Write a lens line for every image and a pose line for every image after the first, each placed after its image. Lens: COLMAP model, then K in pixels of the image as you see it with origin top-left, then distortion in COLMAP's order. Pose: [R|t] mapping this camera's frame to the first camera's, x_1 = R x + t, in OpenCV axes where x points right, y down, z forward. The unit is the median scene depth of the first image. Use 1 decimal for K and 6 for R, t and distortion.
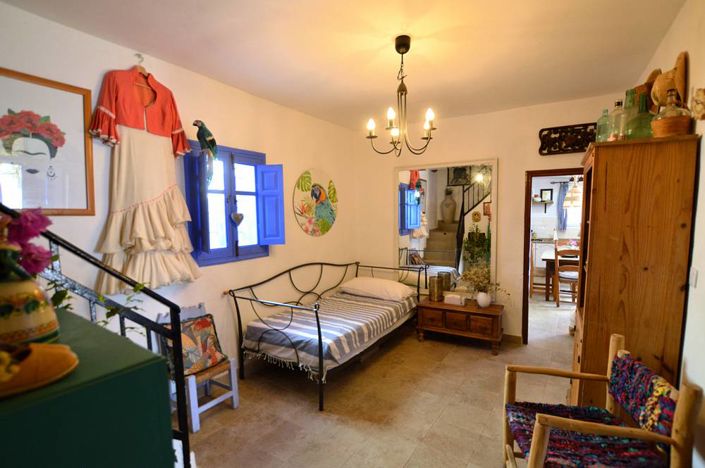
lens RADIAL K [[321.3, 0, 349.9], [0, 321.3, 238.4], [0, 0, 1]] dist [-0.021079, 0.000511]
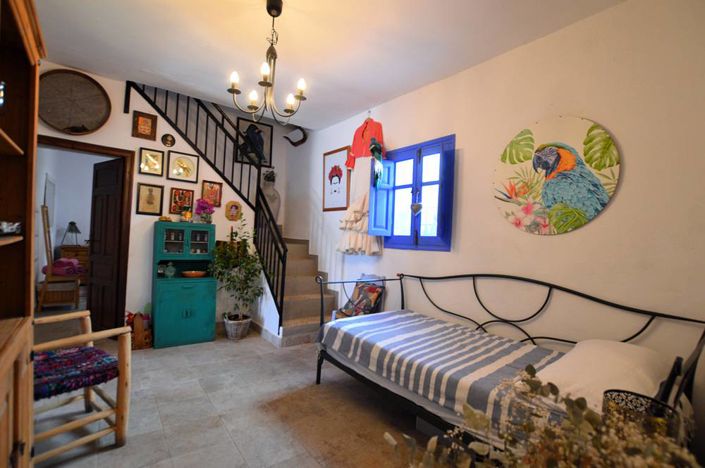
lens RADIAL K [[321.3, 0, 351.0], [0, 321.3, 233.7], [0, 0, 1]] dist [-0.021079, 0.000511]
pose [[-0.297342, -0.010705, -0.954711, 0.585380], [-0.102910, 0.994471, 0.020900, 0.015727], [0.949209, 0.104464, -0.296800, 0.912772]]
